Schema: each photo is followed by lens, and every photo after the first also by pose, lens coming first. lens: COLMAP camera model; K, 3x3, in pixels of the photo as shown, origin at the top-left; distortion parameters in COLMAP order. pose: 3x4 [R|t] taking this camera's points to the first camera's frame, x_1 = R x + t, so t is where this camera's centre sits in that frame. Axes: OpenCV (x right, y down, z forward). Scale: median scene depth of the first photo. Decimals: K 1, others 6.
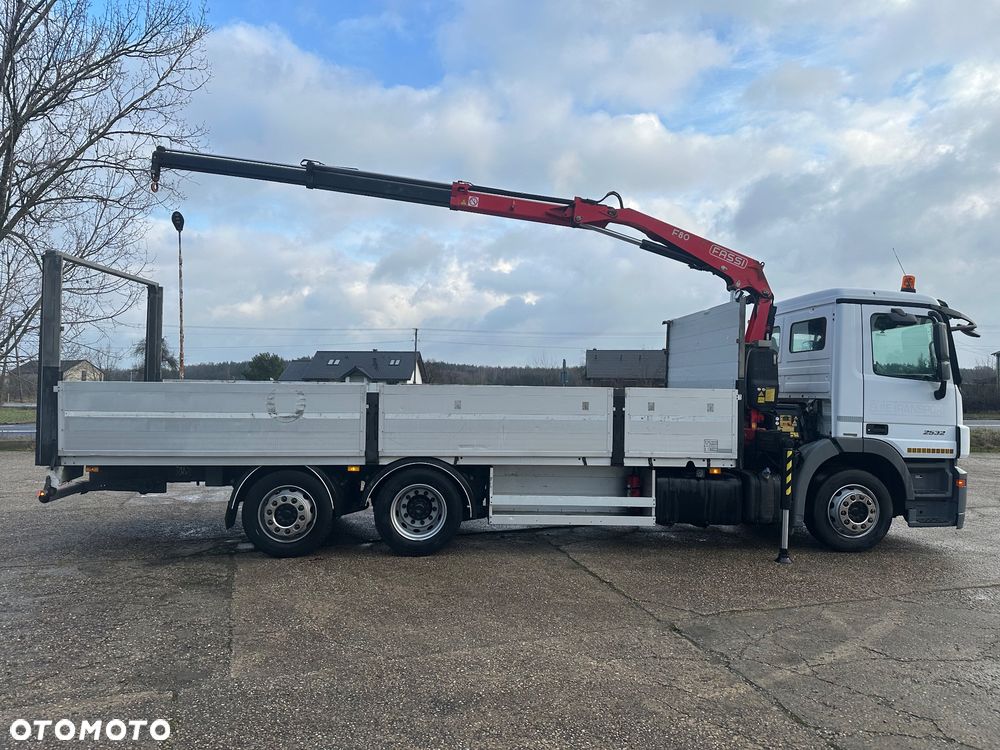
lens RADIAL K [[715.6, 0, 554.0], [0, 715.6, 362.8], [0, 0, 1]] dist [0.045284, -0.056187]
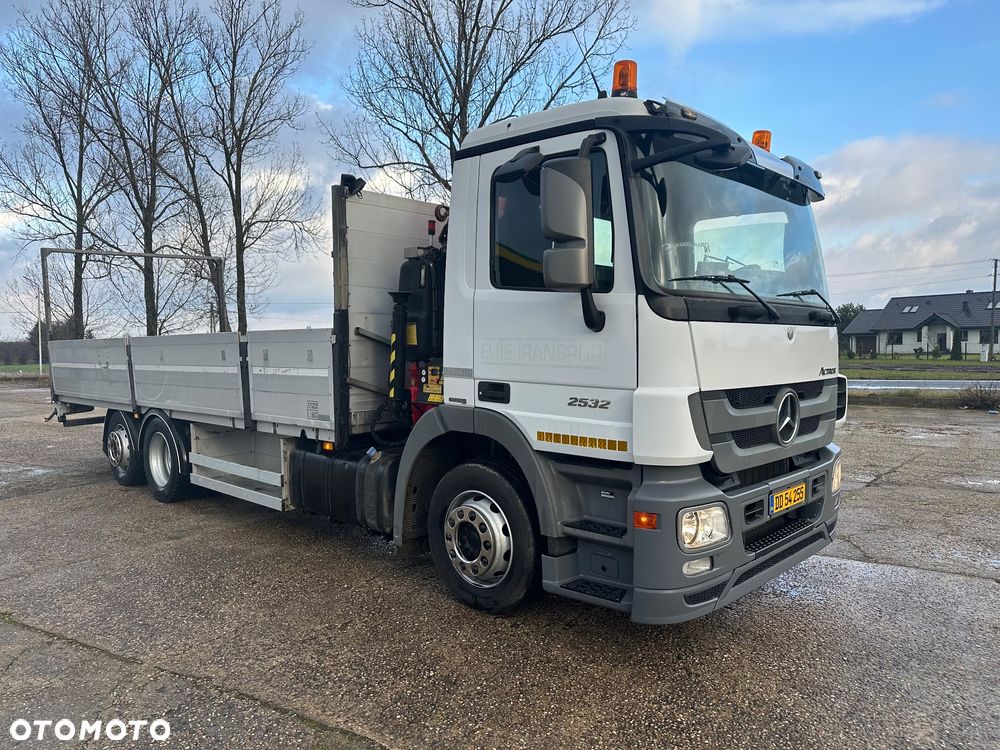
lens RADIAL K [[724.9, 0, 501.6], [0, 724.9, 385.2], [0, 0, 1]] dist [0.146351, -0.230108]
pose [[0.633078, 0.017927, -0.773881, 0.892201], [0.053188, 0.996362, 0.066592, 0.053529], [0.772259, -0.083320, 0.629821, 0.691453]]
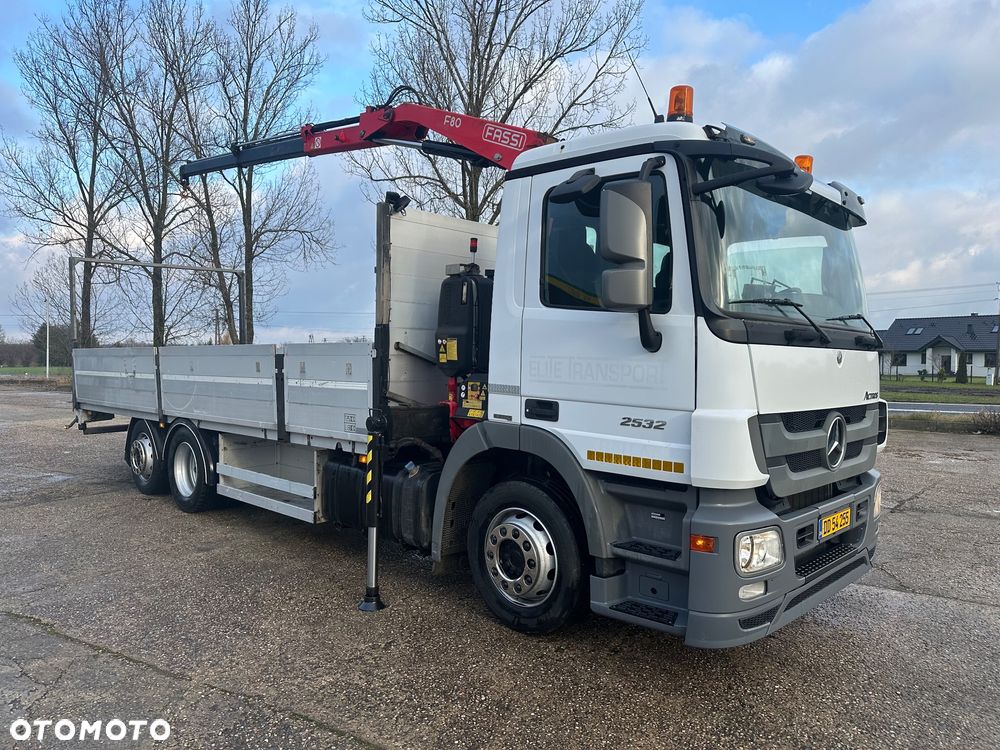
lens RADIAL K [[726.7, 0, 499.0], [0, 726.7, 379.0], [0, 0, 1]] dist [0.162549, -0.279774]
pose [[0.630224, 0.010538, -0.776342, 0.871578], [0.032930, 0.998645, 0.040288, 0.048329], [0.775715, -0.050956, 0.629023, 0.661063]]
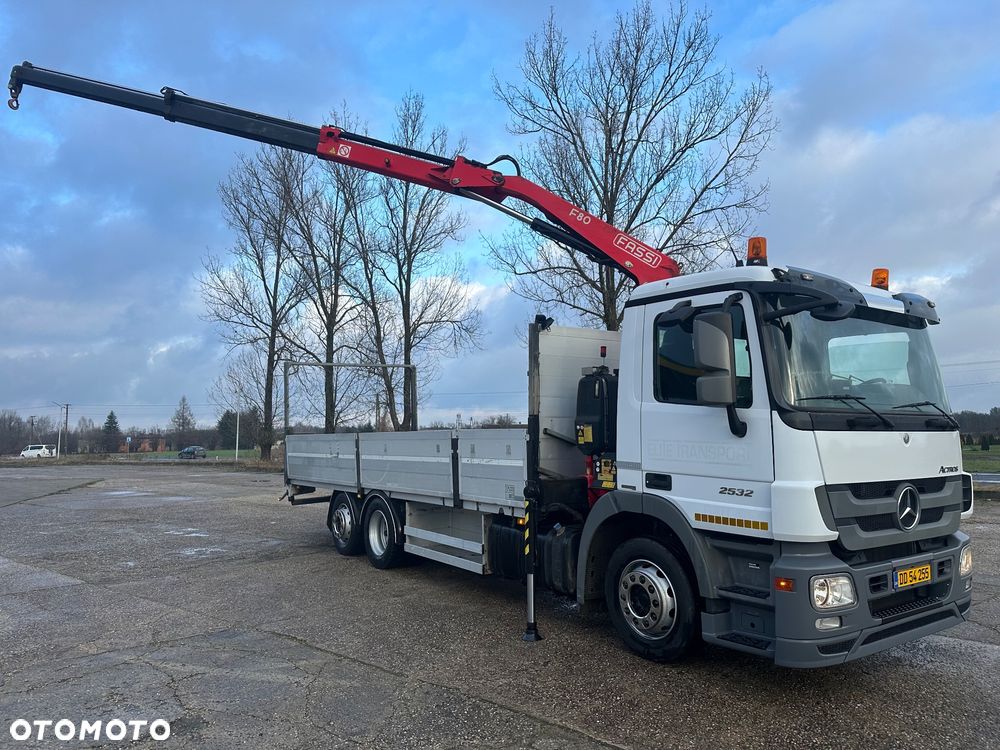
lens RADIAL K [[726.7, 0, 499.0], [0, 726.7, 379.0], [0, 0, 1]] dist [0.162549, -0.279774]
pose [[0.469983, -0.086634, -0.878414, 1.033394], [0.050803, 0.996177, -0.071067, 0.037871], [0.881212, -0.011226, 0.472588, 0.553383]]
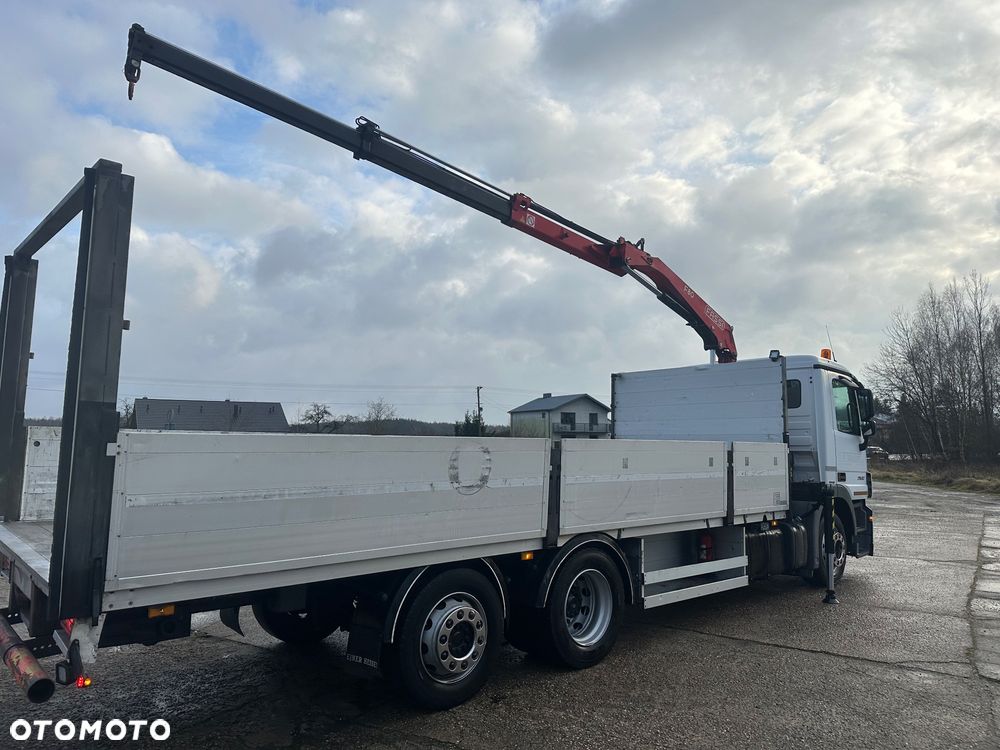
lens RADIAL K [[700.0, 0, 487.1], [0, 700.0, 374.2], [0, 0, 1]] dist [0.143008, -0.229276]
pose [[0.781021, 0.055905, 0.621998, -0.733255], [-0.020896, 0.997767, -0.063442, 0.011179], [-0.624155, 0.036552, 0.780445, 0.451429]]
